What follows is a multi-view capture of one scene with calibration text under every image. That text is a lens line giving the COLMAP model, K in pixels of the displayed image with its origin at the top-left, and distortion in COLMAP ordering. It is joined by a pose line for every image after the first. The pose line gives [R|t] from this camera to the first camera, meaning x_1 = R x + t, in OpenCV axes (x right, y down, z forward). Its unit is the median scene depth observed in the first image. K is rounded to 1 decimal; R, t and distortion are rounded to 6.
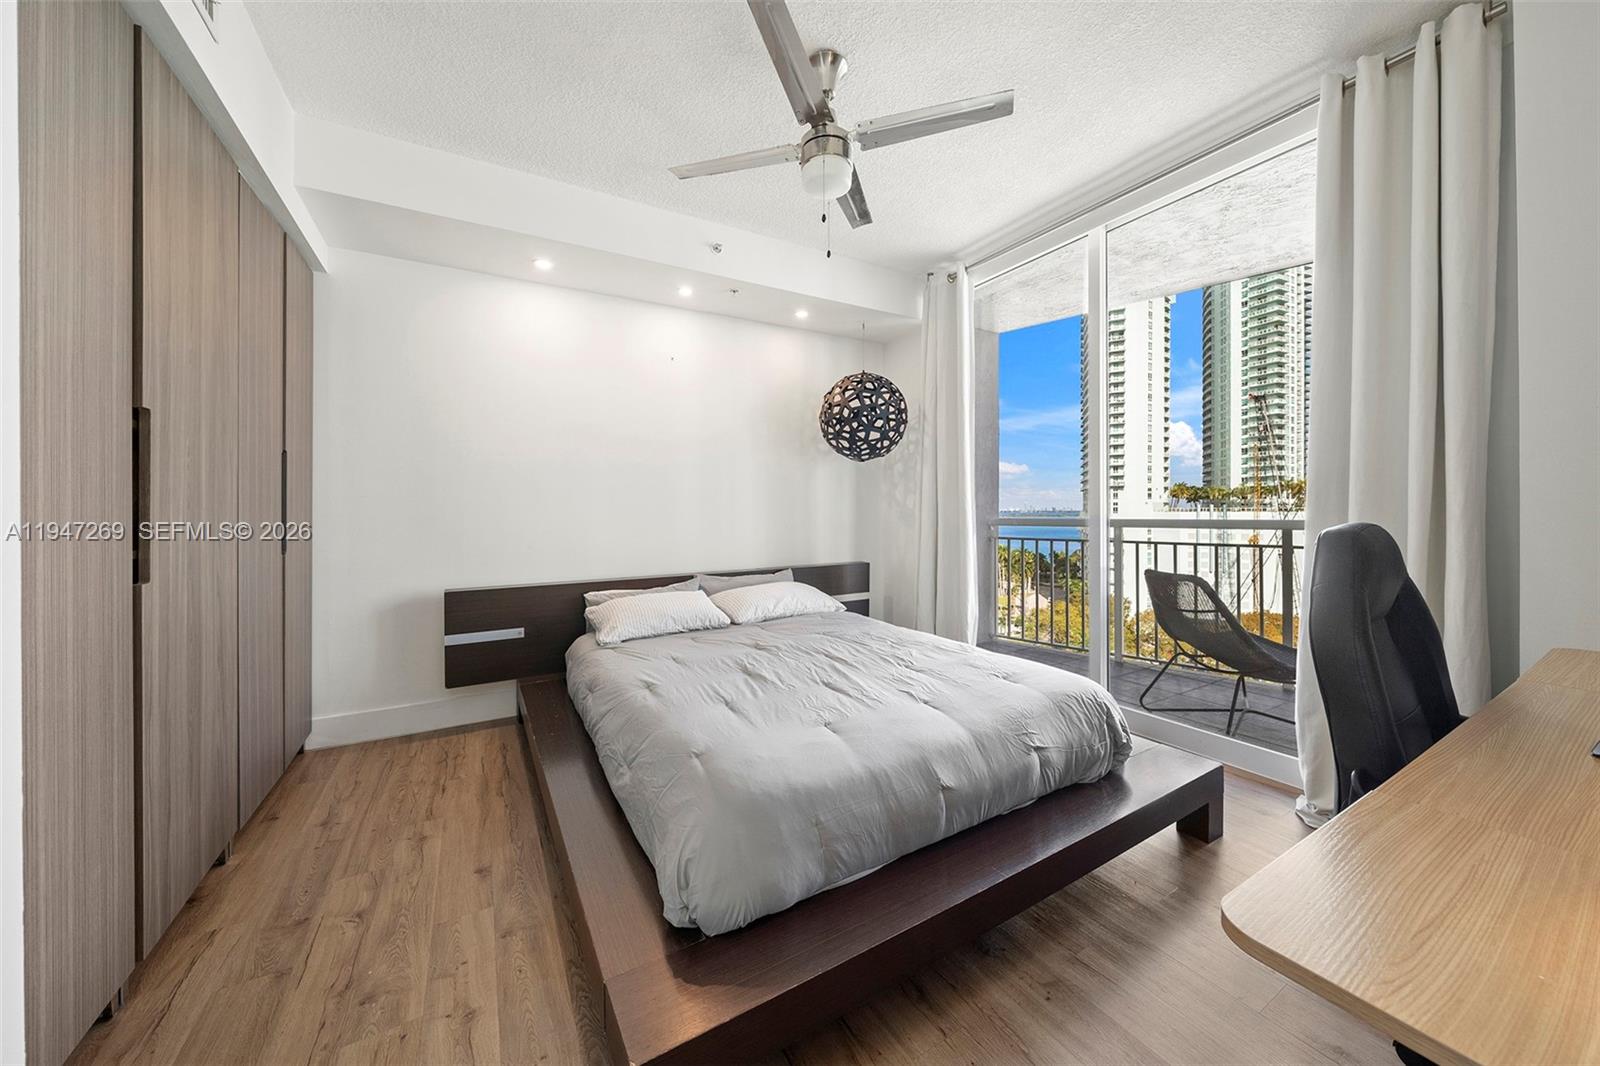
lens RADIAL K [[560.2, 0, 803.3], [0, 560.2, 506.6], [0, 0, 1]] dist [-0.005453, -0.000110]
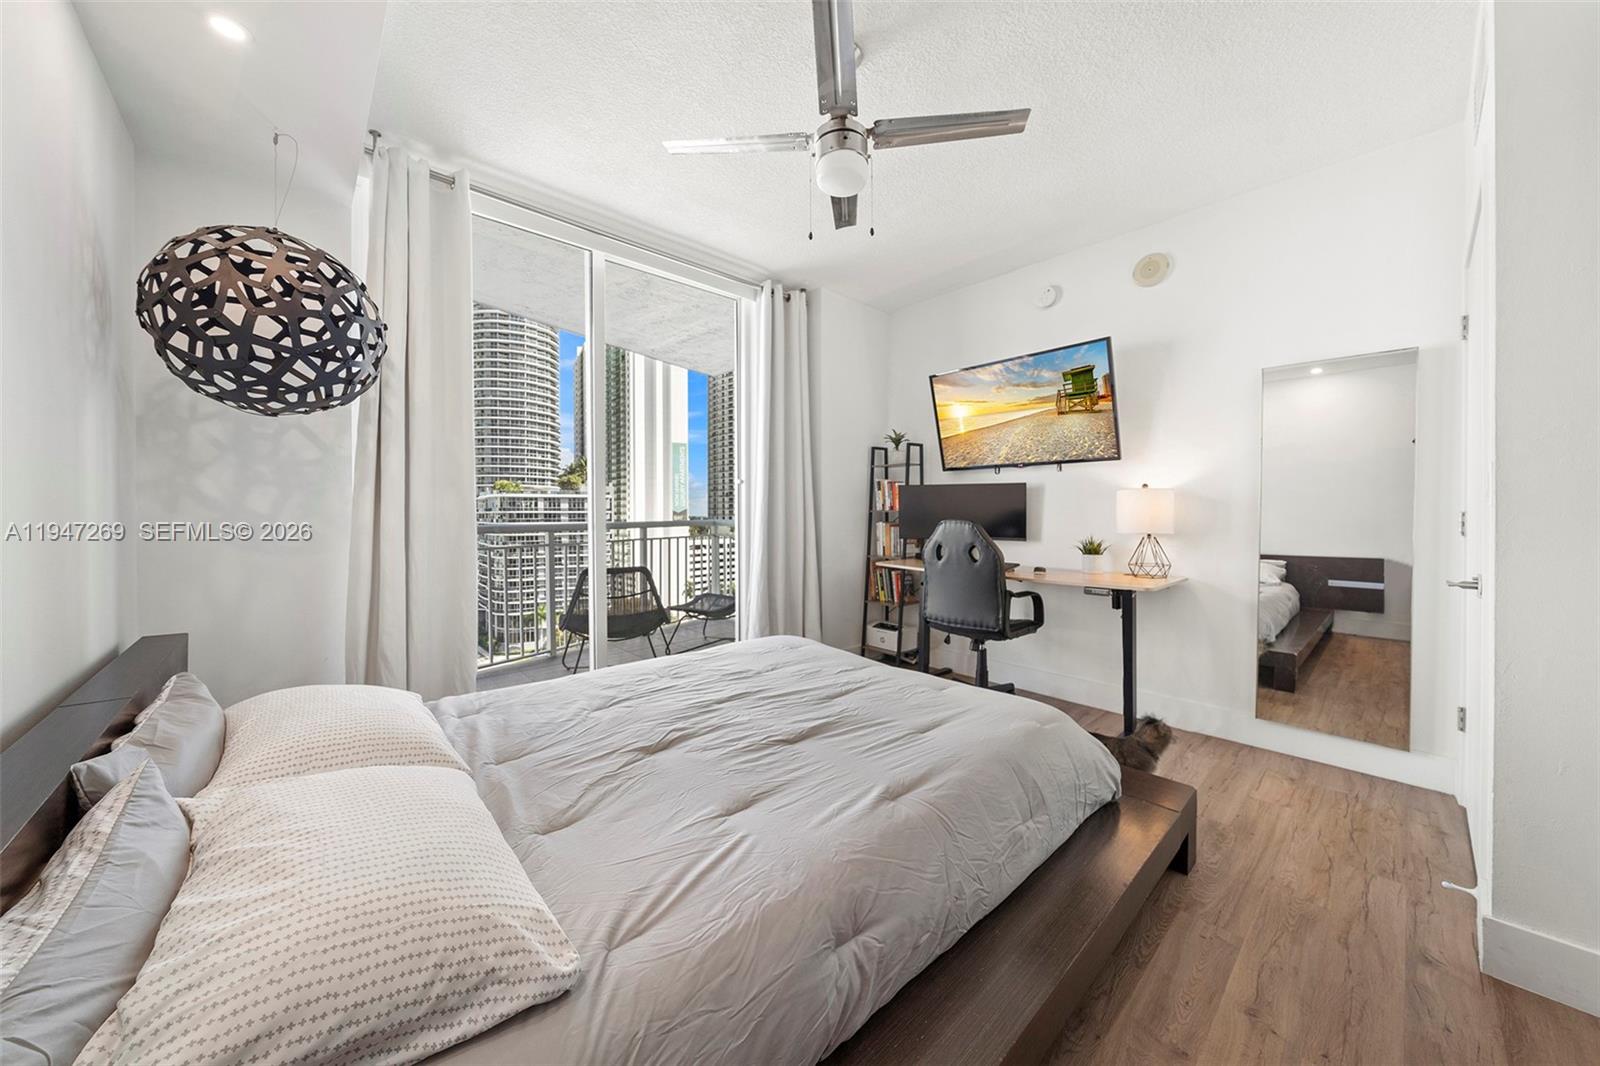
lens RADIAL K [[560.2, 0, 803.3], [0, 560.2, 506.6], [0, 0, 1]] dist [-0.005453, -0.000110]
pose [[-0.215192, 0.012959, 0.976486, -0.796959], [-0.004076, 0.999891, -0.014168, 0.006201], [-0.976563, -0.007029, -0.215116, 1.131382]]
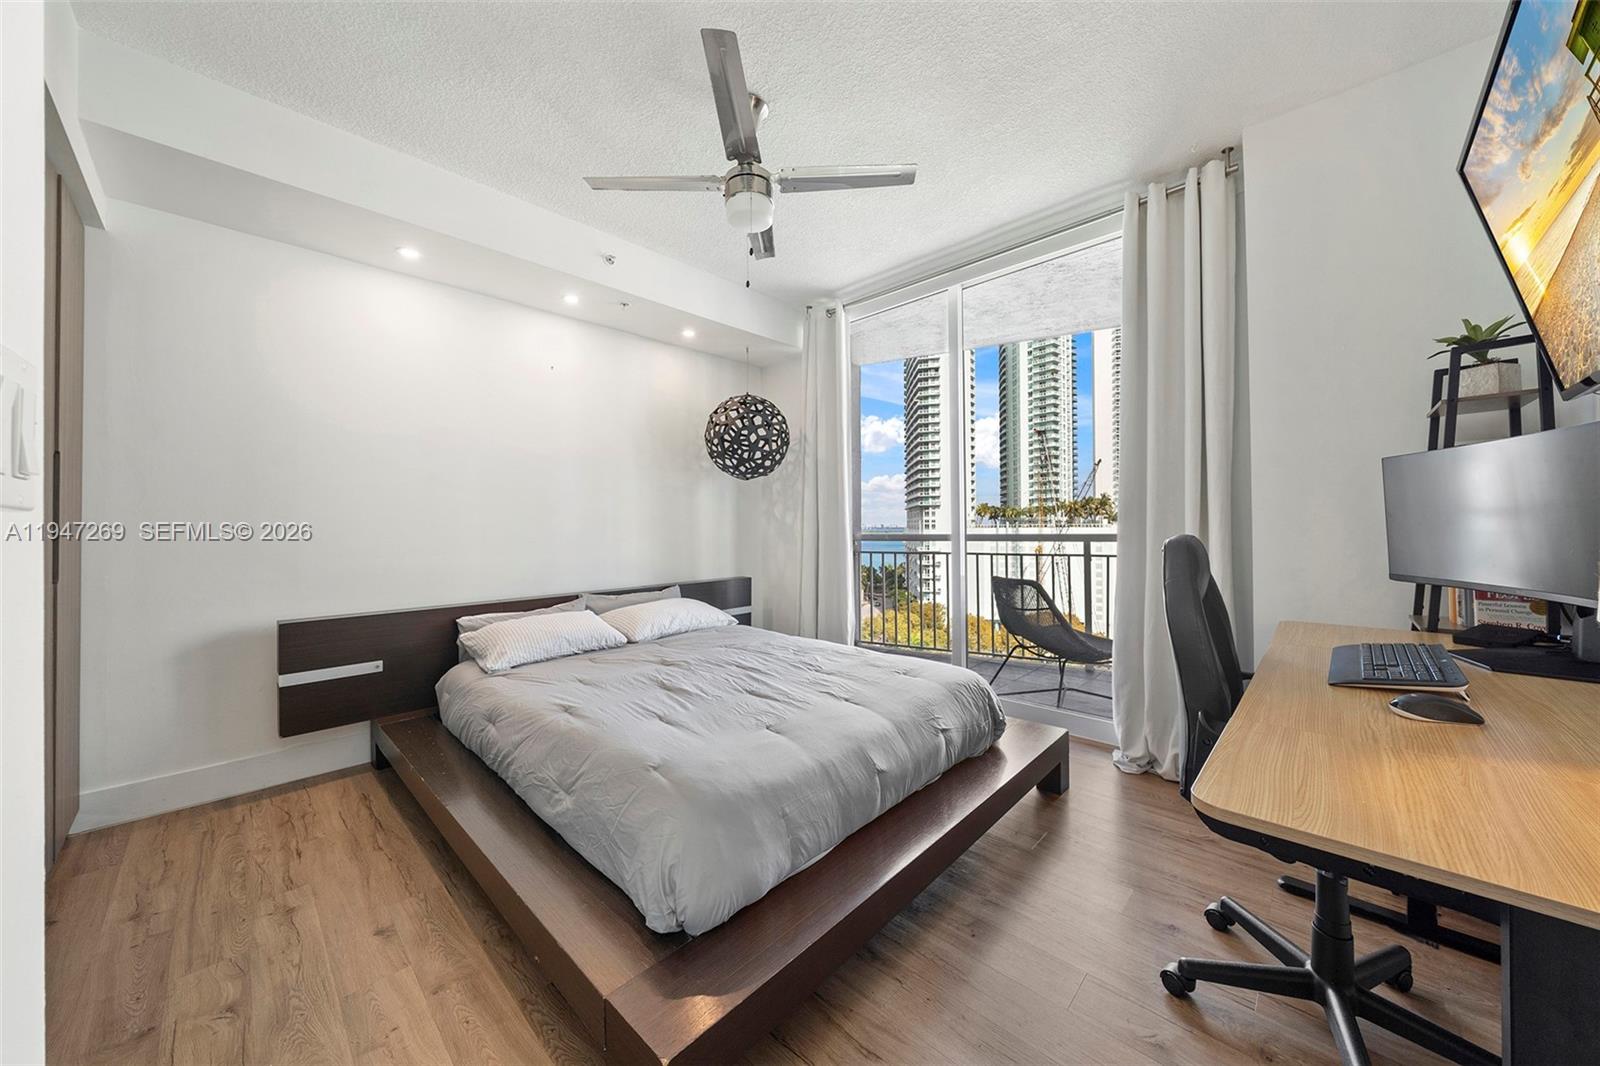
lens RADIAL K [[556.4, 0, 796.4], [0, 556.4, 516.6], [0, 0, 1]] dist [-0.004558, -0.000060]
pose [[0.962659, 0.003653, 0.270692, -0.143194], [-0.000377, 0.999926, -0.012154, 0.000147], [-0.270717, 0.011598, 0.962589, -0.029776]]
